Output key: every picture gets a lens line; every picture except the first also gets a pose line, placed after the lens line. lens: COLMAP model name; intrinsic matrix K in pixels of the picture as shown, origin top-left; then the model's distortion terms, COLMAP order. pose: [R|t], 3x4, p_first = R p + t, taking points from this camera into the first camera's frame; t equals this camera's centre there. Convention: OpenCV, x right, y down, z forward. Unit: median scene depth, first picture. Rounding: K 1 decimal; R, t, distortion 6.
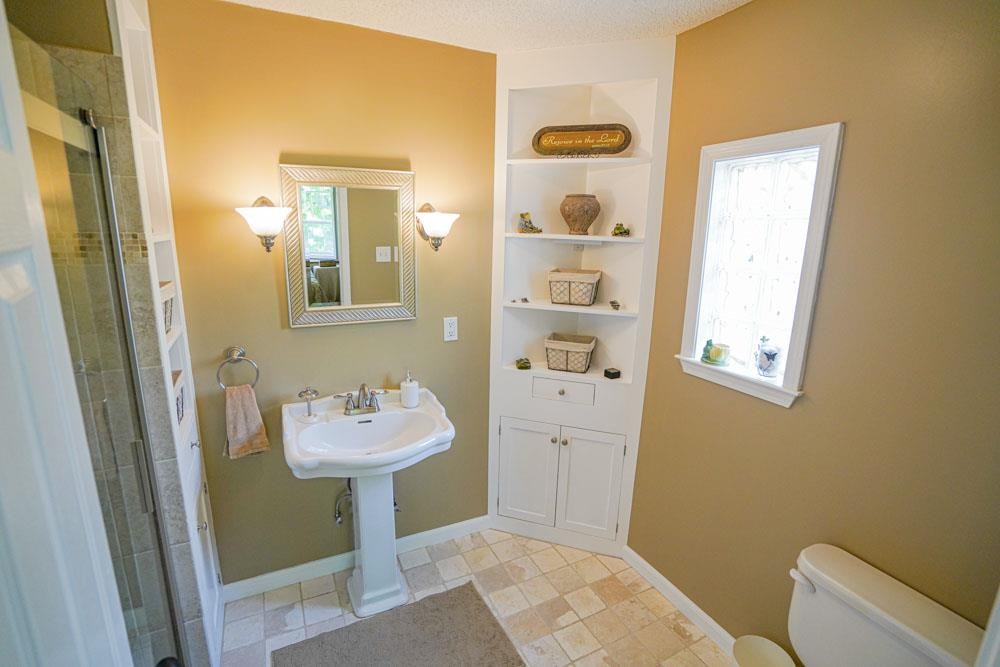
lens RADIAL K [[458.2, 0, 491.9], [0, 458.2, 335.4], [0, 0, 1]] dist [-0.034193, 0.000610]
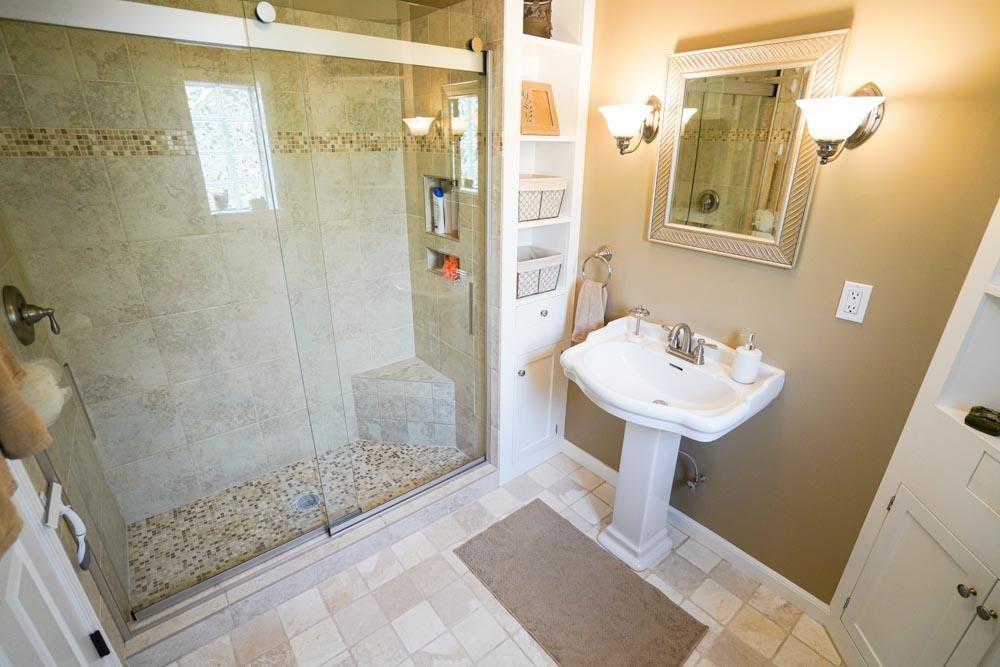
lens RADIAL K [[458.2, 0, 497.2], [0, 458.2, 326.4], [0, 0, 1]] dist [-0.034193, 0.000610]
pose [[0.239163, 0.355969, -0.903375, 0.381178], [-0.222453, 0.925717, 0.305879, -0.066743], [0.945154, 0.127804, 0.300584, 0.413664]]
